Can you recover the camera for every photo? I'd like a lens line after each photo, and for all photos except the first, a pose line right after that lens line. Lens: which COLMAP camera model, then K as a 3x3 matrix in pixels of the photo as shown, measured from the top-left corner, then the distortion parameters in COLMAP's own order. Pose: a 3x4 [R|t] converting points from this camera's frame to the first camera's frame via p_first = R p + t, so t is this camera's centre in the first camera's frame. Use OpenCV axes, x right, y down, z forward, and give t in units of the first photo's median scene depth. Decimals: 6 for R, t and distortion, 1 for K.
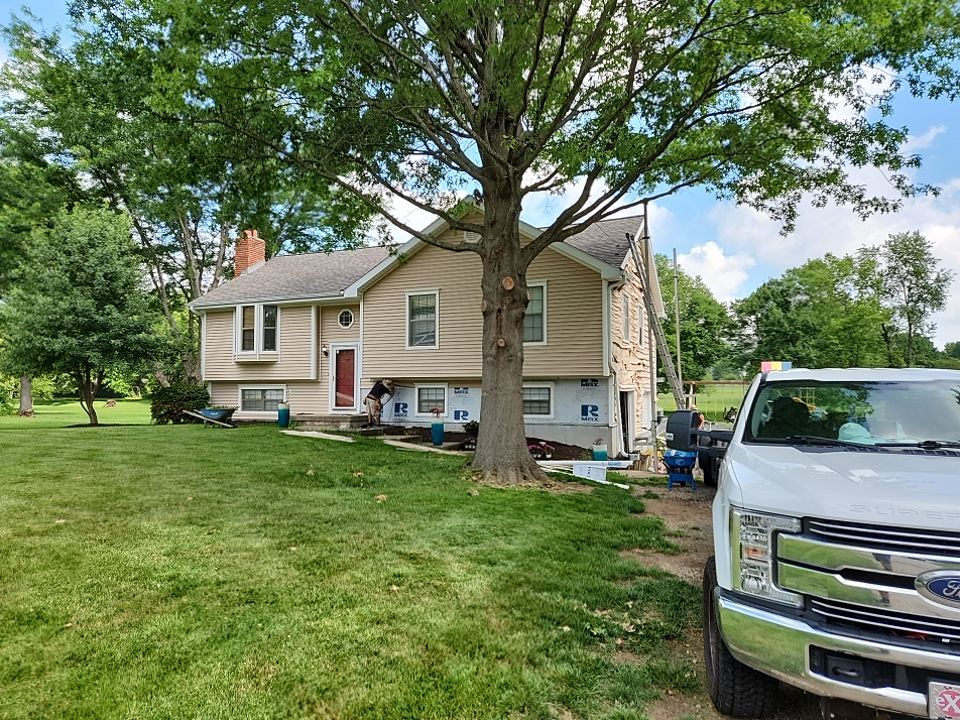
lens RADIAL K [[648.7, 0, 482.7], [0, 648.7, 365.5], [0, 0, 1]] dist [0.066628, -0.045487]
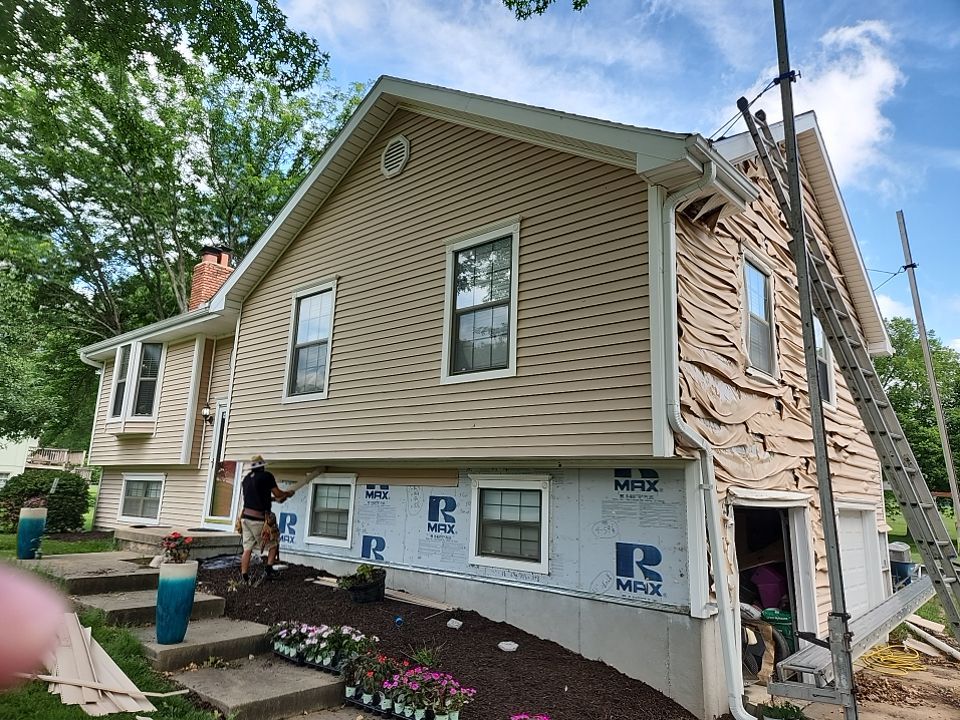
lens RADIAL K [[648.7, 0, 483.3], [0, 648.7, 353.1], [0, 0, 1]] dist [0.066628, -0.045487]
pose [[0.948514, -0.036148, -0.314667, 0.194984], [-0.018547, 0.985423, -0.169108, 0.020031], [0.316193, 0.166237, 0.934017, 0.611220]]
